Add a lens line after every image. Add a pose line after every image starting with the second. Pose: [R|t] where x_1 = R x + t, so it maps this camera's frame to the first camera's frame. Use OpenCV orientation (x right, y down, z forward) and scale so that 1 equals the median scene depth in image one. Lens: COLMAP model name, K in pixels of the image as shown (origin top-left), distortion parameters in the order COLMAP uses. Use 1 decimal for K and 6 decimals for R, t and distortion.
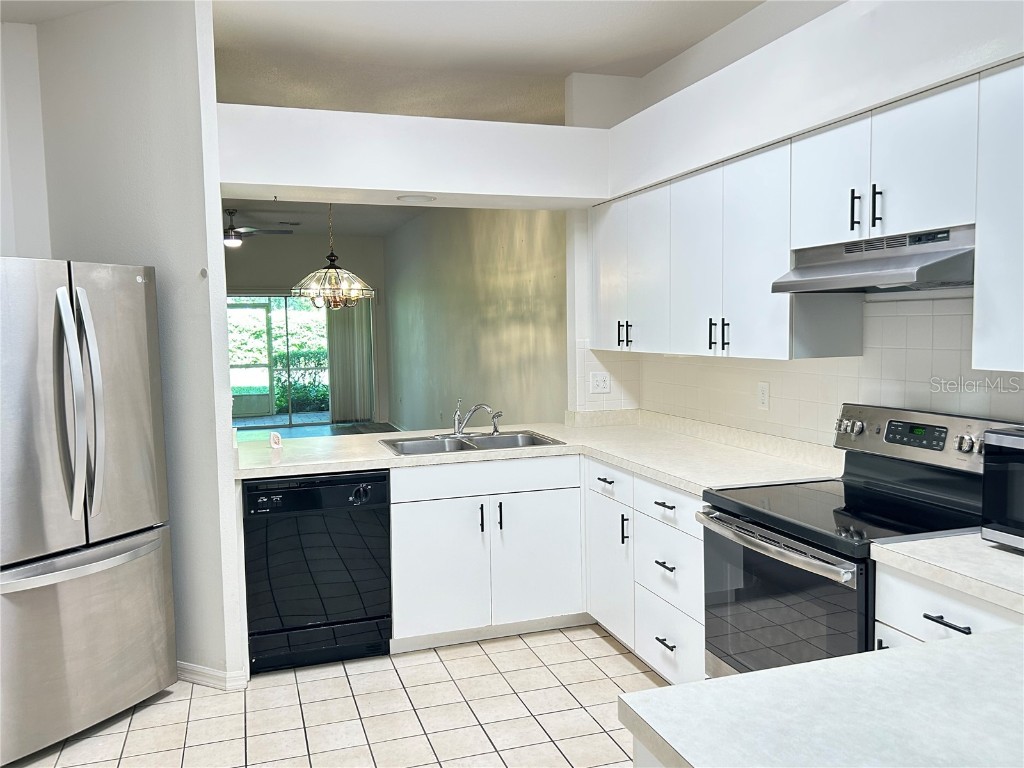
lens RADIAL K [[823.2, 0, 512.0], [0, 823.2, 384.0], [0, 0, 1]] dist [0.047316, -0.050036]
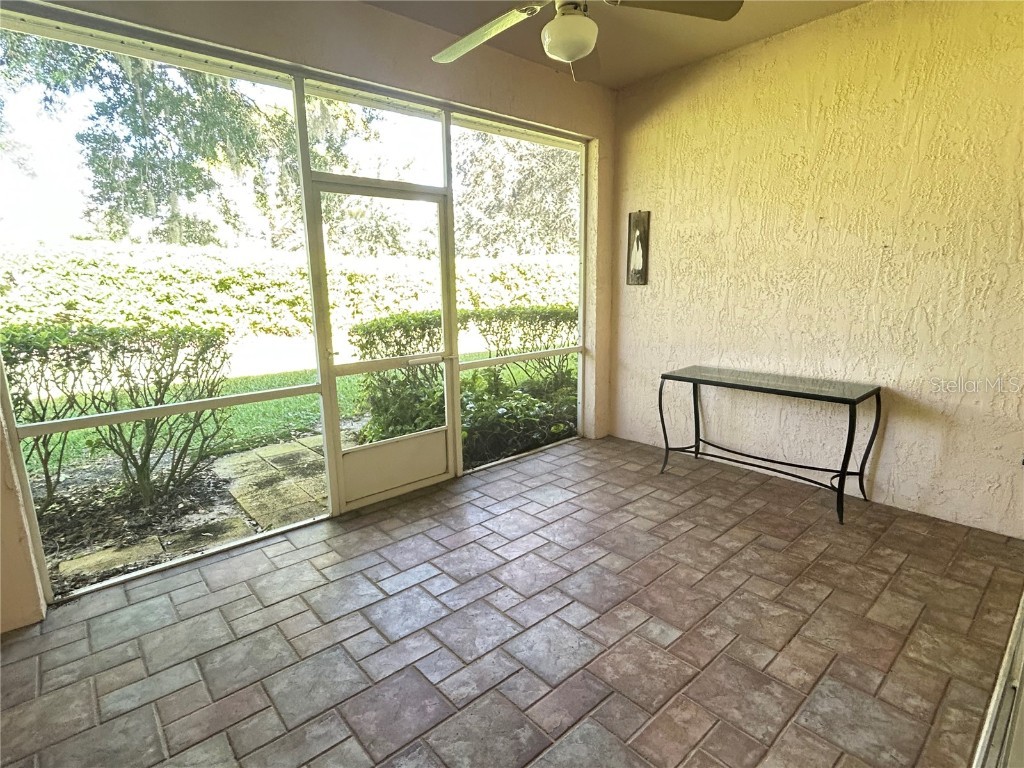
lens RADIAL K [[519.1, 0, 508.0], [0, 519.1, 381.5], [0, 0, 1]] dist [-0.003514, 0.001880]
pose [[0.925795, -0.069563, 0.371571, -1.446930], [0.027244, 0.992645, 0.117958, -0.157902], [-0.377044, -0.099082, 0.920880, 3.096303]]
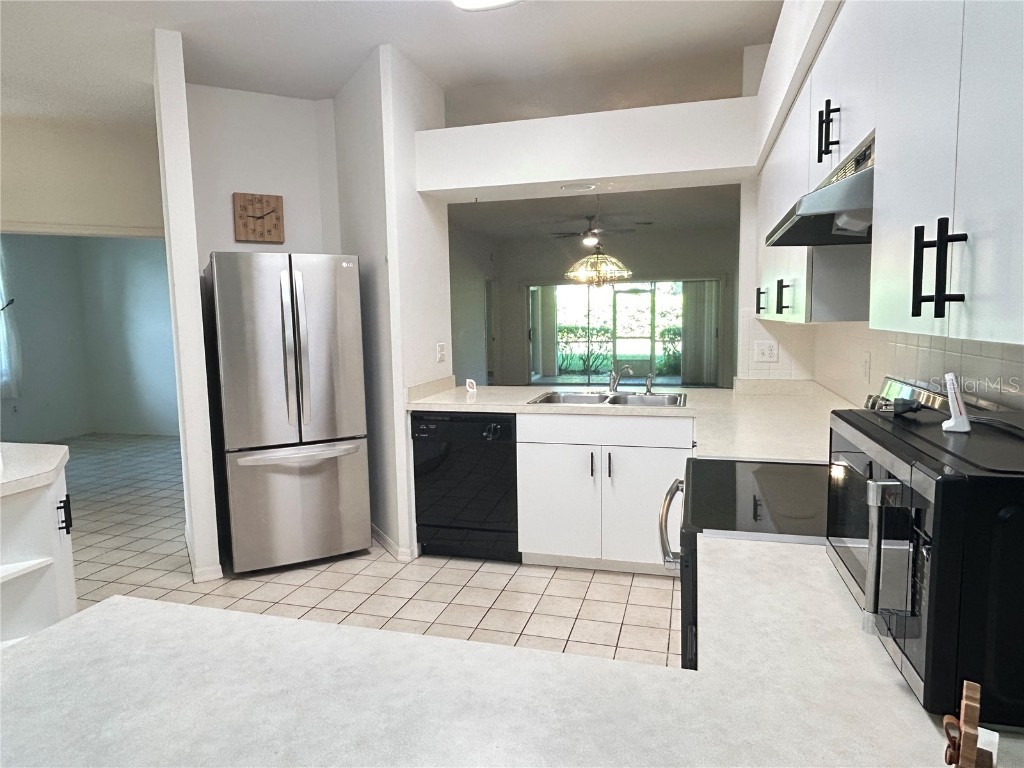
lens RADIAL K [[645.4, 0, 512.0], [0, 645.4, 384.0], [0, 0, 1]] dist [-0.001592, -0.001501]
pose [[0.820315, 0.061092, -0.568639, 0.385072], [-0.036069, 0.997825, 0.055169, 0.007046], [0.570773, -0.024746, 0.820735, 0.215928]]
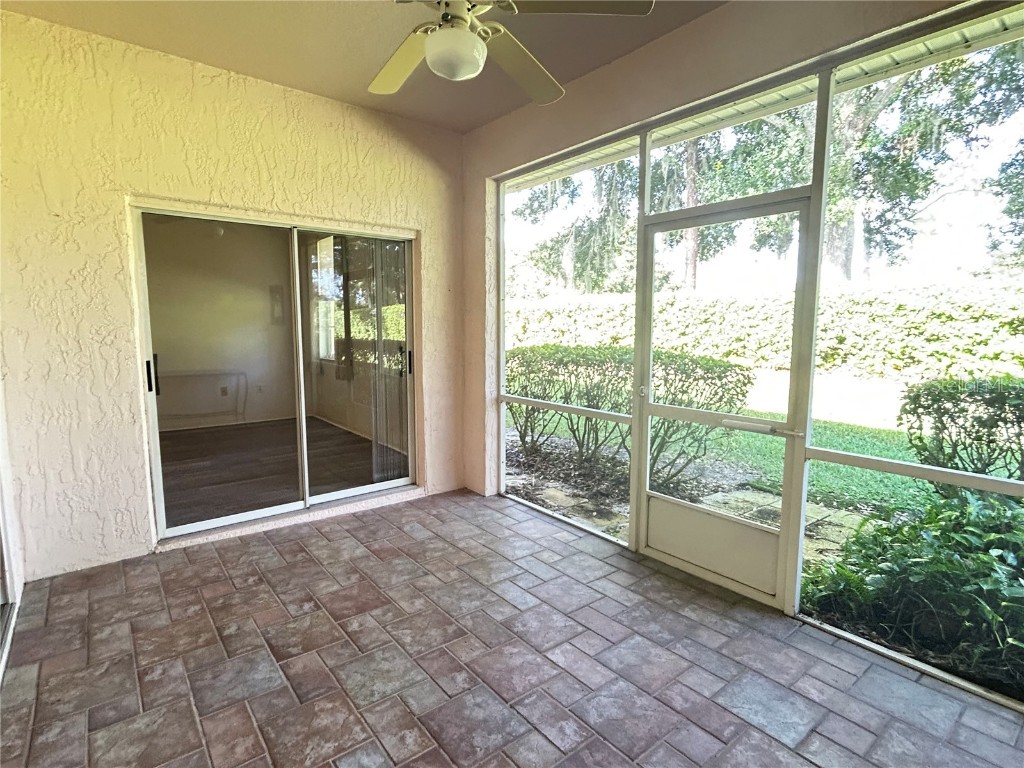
lens RADIAL K [[519.1, 0, 508.0], [0, 519.1, 381.5], [0, 0, 1]] dist [-0.003514, 0.001880]
pose [[0.340374, 0.122169, -0.932320, -0.703986], [-0.078590, 0.991750, 0.101265, -0.193408], [0.937000, 0.038803, 0.347167, 3.469518]]
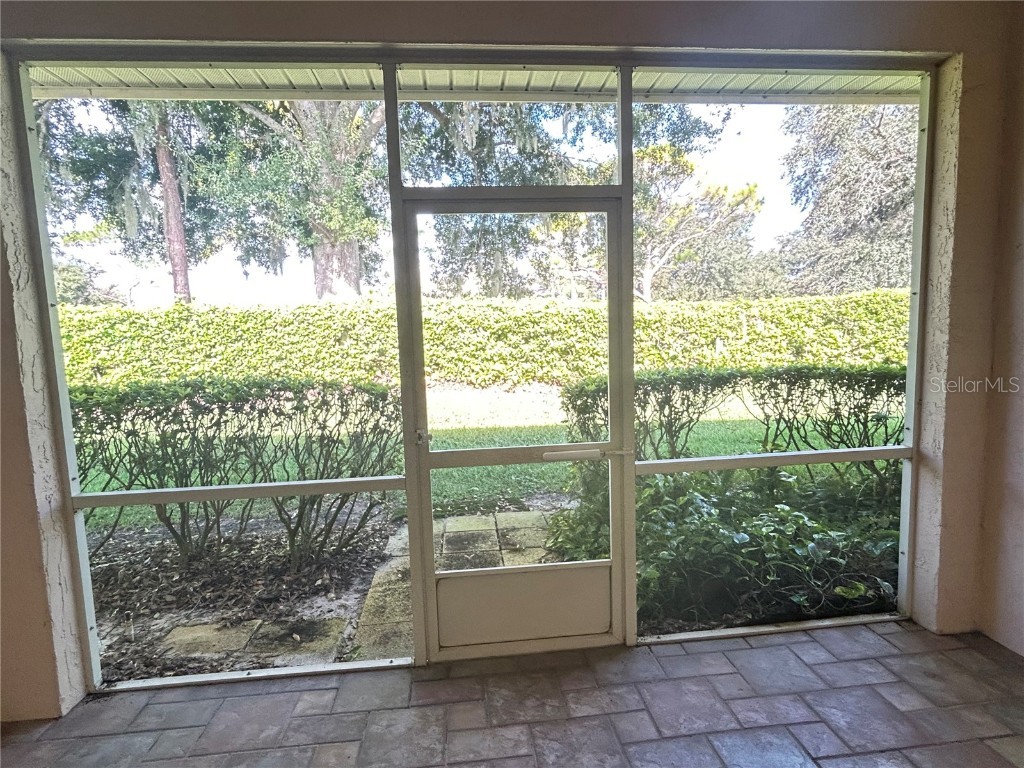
lens RADIAL K [[519.1, 0, 508.0], [0, 519.1, 381.5], [0, 0, 1]] dist [-0.003514, 0.001880]
pose [[0.972776, 0.007762, -0.231616, -1.170339], [-0.001720, 0.999653, 0.026277, -0.189504], [0.231739, -0.025163, 0.972452, 3.418195]]
